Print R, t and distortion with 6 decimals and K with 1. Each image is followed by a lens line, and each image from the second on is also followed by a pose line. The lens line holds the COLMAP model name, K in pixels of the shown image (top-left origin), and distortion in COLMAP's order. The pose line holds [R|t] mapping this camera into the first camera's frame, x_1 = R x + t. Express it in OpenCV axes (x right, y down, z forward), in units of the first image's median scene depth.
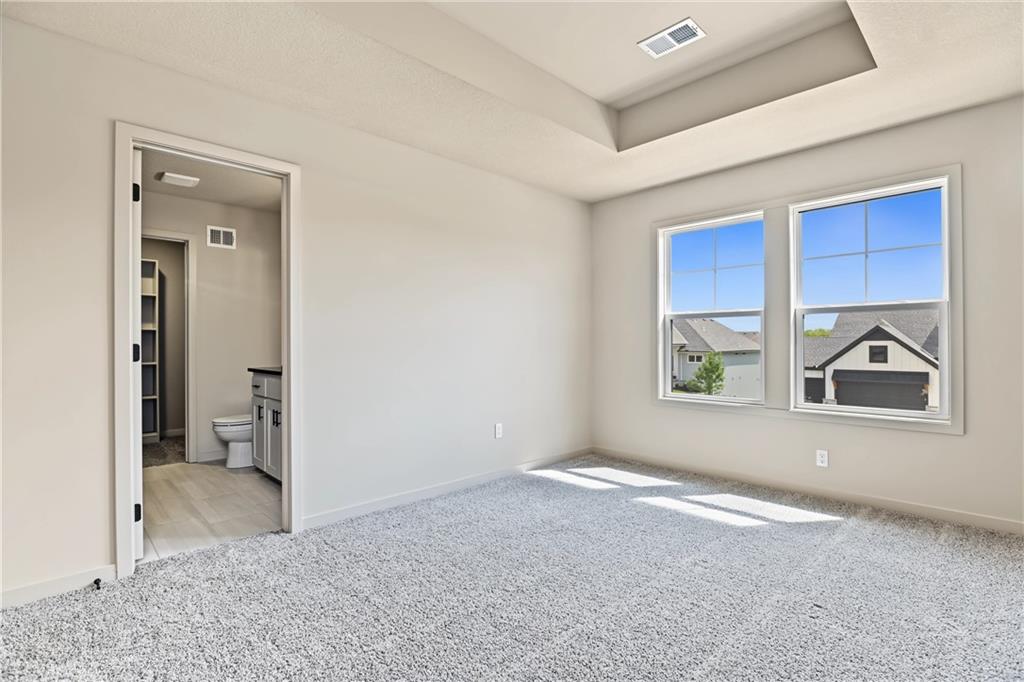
lens RADIAL K [[497.8, 0, 509.4], [0, 497.8, 341.7], [0, 0, 1]] dist [-0.014442, 0.005542]
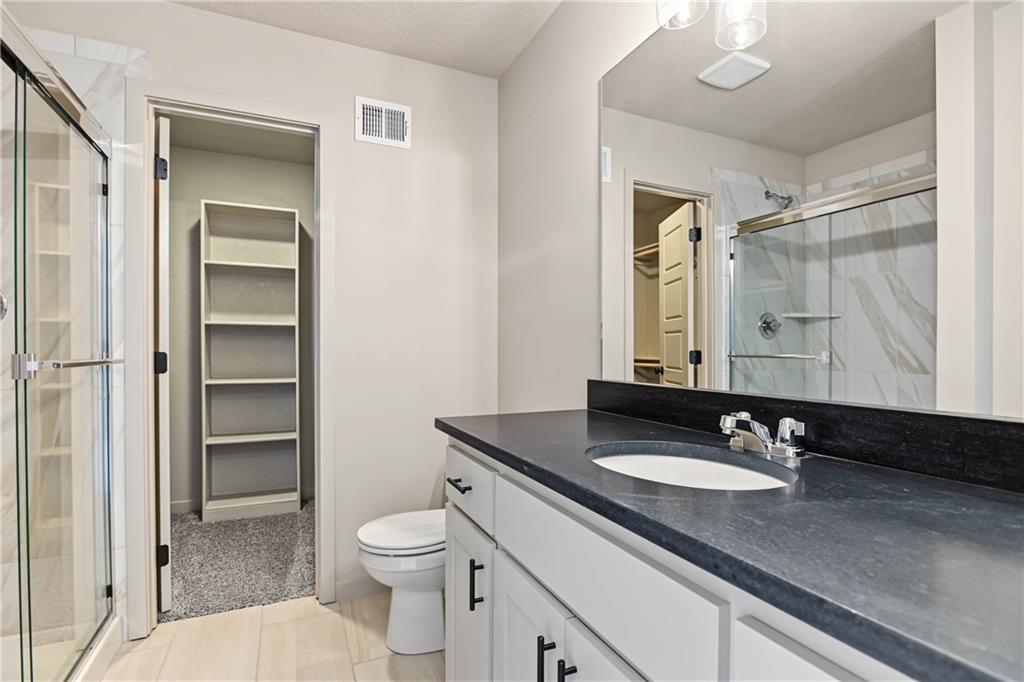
lens RADIAL K [[497.8, 0, 512.8], [0, 497.8, 346.2], [0, 0, 1]] dist [-0.014442, 0.005542]
pose [[0.949367, 0.002923, -0.314157, -0.312668], [-0.004121, 0.999987, -0.003149, 0.004203], [0.314144, 0.004284, 0.949366, 0.586576]]
